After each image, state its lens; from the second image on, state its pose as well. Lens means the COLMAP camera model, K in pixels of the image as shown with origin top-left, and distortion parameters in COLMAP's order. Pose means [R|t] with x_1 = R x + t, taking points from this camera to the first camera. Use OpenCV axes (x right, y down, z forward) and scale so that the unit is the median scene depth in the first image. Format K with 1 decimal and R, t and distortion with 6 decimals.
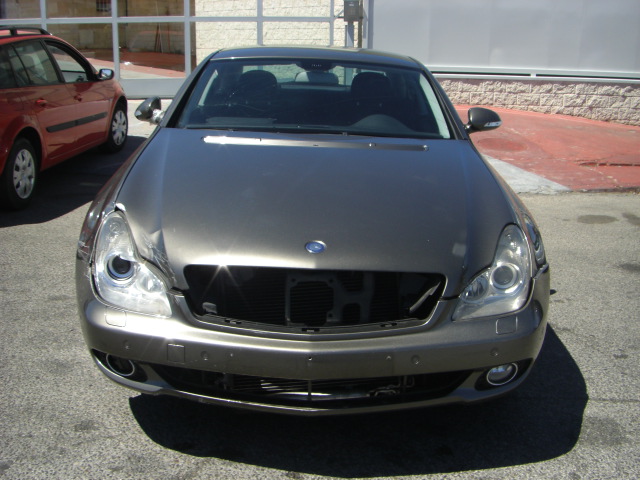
lens RADIAL K [[734.1, 0, 320.0], [0, 734.1, 240.0], [0, 0, 1]] dist [-0.215327, 0.240958]
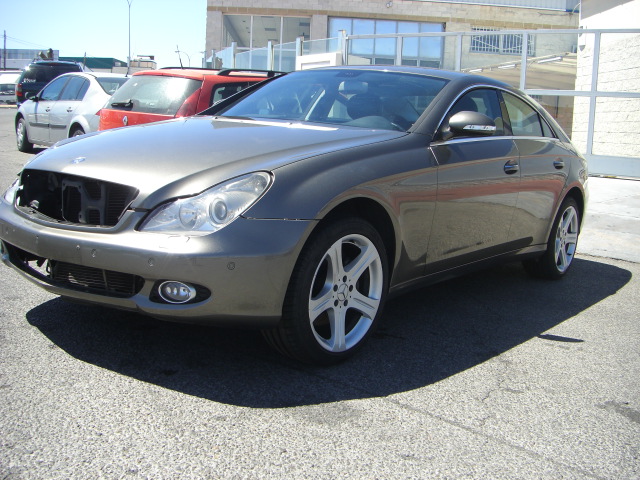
lens RADIAL K [[734.1, 0, 320.0], [0, 734.1, 240.0], [0, 0, 1]] dist [-0.215327, 0.240958]
pose [[0.789552, 0.119573, -0.601923, 1.038947], [-0.202972, 0.976515, -0.072255, 0.141955], [0.579147, 0.179222, 0.795279, 0.254274]]
